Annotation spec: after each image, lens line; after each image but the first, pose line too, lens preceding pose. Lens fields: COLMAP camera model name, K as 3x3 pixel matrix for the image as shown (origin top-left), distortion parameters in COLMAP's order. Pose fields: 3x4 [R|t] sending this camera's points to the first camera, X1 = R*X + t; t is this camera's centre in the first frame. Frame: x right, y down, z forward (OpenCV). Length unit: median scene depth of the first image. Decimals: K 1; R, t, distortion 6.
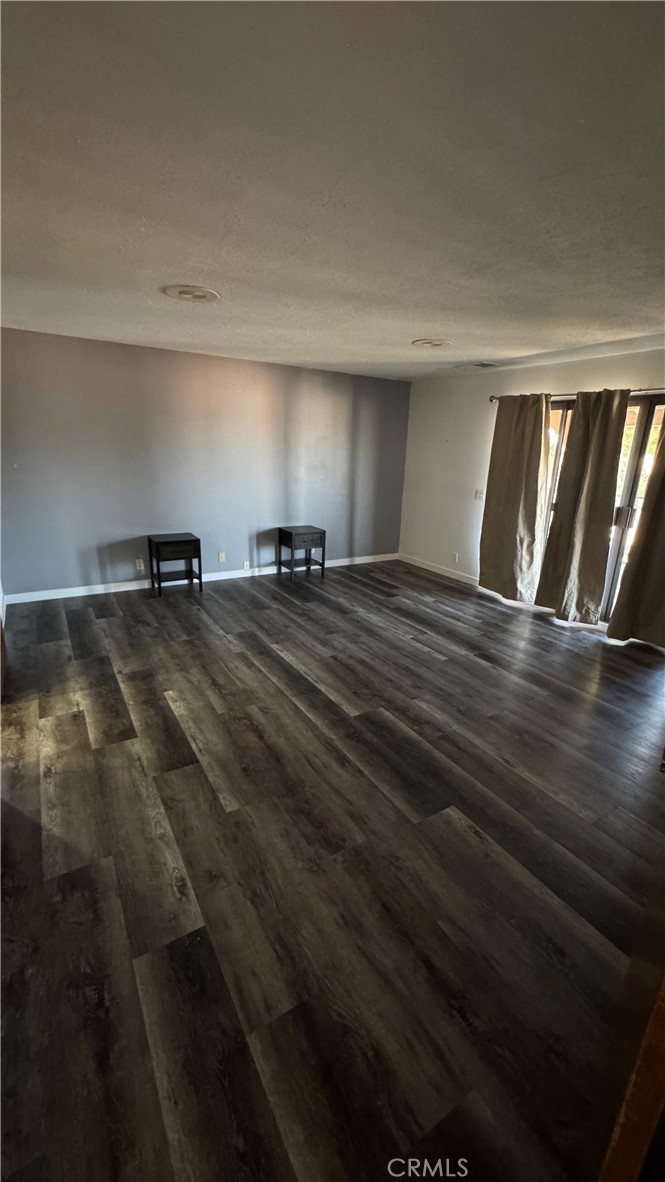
lens RADIAL K [[473.2, 0, 334.8], [0, 473.2, 590.8], [0, 0, 1]] dist [-0.004041, 0.000957]
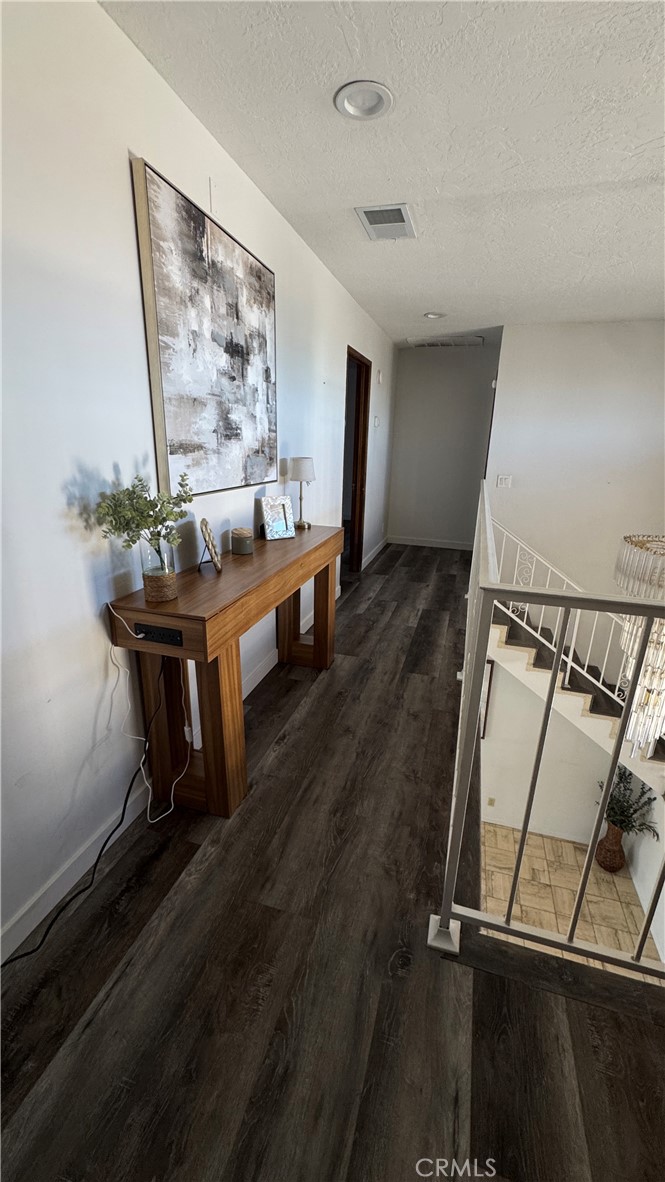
lens RADIAL K [[473.2, 0, 334.3], [0, 473.2, 593.1], [0, 0, 1]] dist [-0.004041, 0.000957]
pose [[0.674476, 0.211234, -0.707433, 0.258954], [-0.212535, 0.973187, 0.087953, 0.027281], [0.707044, 0.091032, 0.701286, 0.186731]]
